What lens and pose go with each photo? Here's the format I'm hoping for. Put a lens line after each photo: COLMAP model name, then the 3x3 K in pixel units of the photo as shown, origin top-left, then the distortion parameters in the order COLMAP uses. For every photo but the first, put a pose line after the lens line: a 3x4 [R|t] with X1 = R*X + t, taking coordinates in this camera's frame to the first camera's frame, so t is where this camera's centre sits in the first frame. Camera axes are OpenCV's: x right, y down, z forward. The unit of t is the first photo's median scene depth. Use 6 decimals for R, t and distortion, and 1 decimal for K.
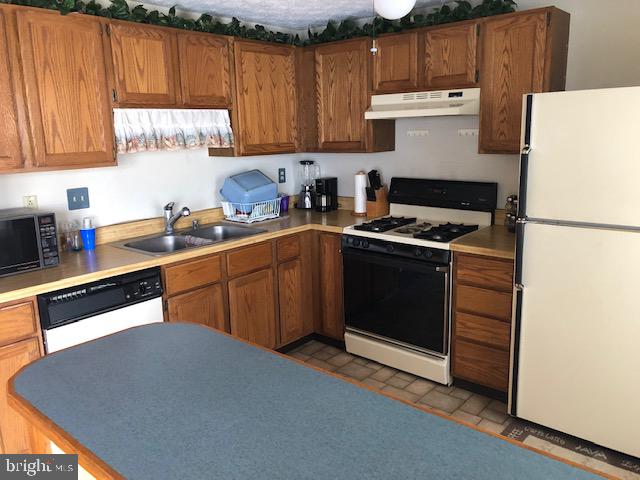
lens RADIAL K [[521.0, 0, 317.5], [0, 521.0, 238.9], [0, 0, 1]] dist [0.052322, -0.106341]
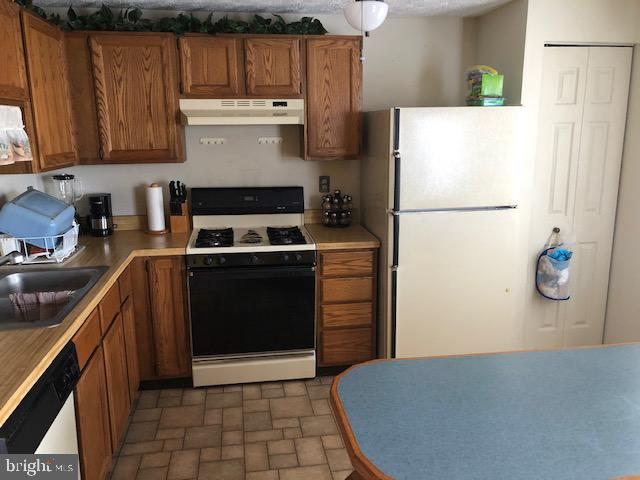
lens RADIAL K [[521.0, 0, 317.5], [0, 521.0, 238.9], [0, 0, 1]] dist [0.052322, -0.106341]
pose [[0.647793, -0.138181, 0.749180, -0.480795], [0.153752, 0.986890, 0.049081, -0.046375], [-0.746140, 0.083393, 0.660546, 0.261028]]
